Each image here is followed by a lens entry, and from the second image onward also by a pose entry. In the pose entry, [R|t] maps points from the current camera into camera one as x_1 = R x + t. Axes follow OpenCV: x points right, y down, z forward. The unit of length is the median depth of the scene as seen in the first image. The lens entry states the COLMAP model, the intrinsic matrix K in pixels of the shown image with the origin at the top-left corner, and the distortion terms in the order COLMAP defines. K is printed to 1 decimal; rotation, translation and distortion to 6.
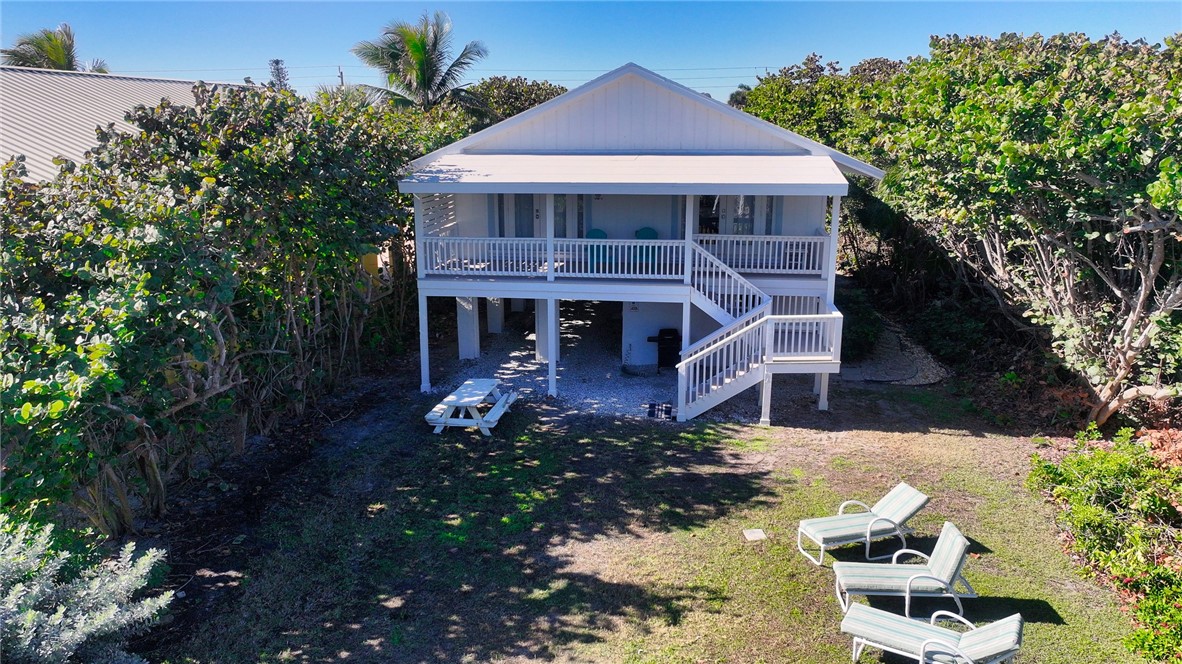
lens RADIAL K [[815.8, 0, 591.0], [0, 815.8, 332.0], [0, 0, 1]] dist [-0.000971, 0.001698]
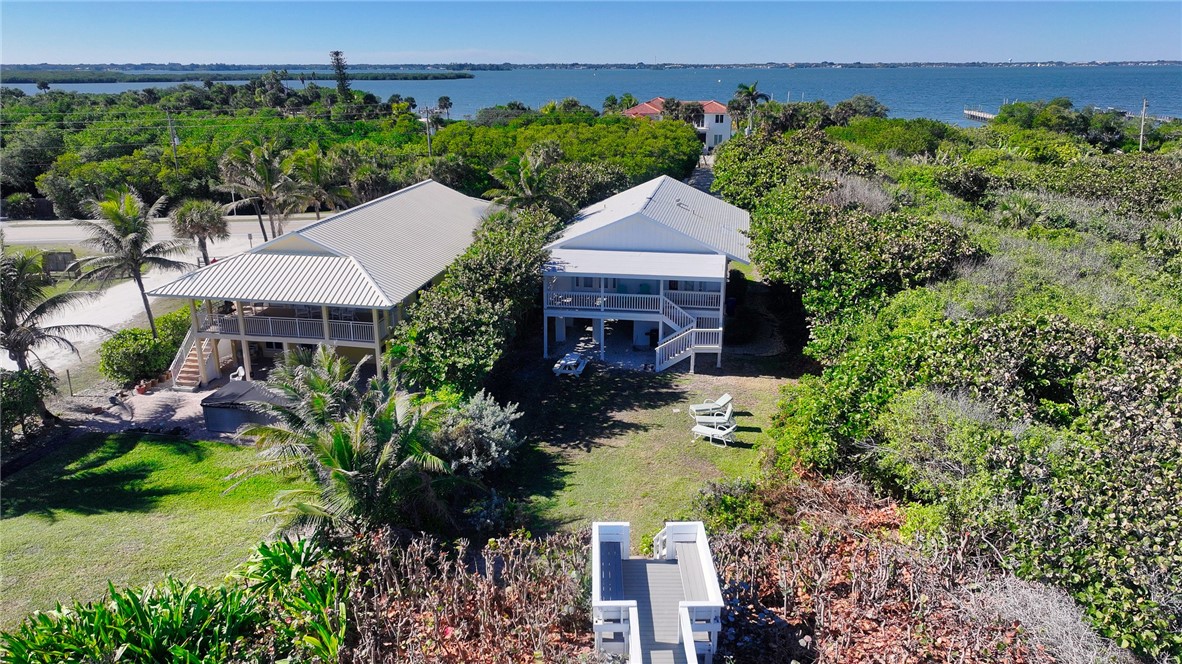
lens RADIAL K [[815.8, 0, 591.0], [0, 815.8, 332.0], [0, 0, 1]] dist [-0.000971, 0.001698]
pose [[0.999668, 0.004602, -0.025349, -0.025164], [-0.002954, 0.997902, 0.064677, -0.165958], [0.025593, -0.064581, 0.997584, -1.426910]]
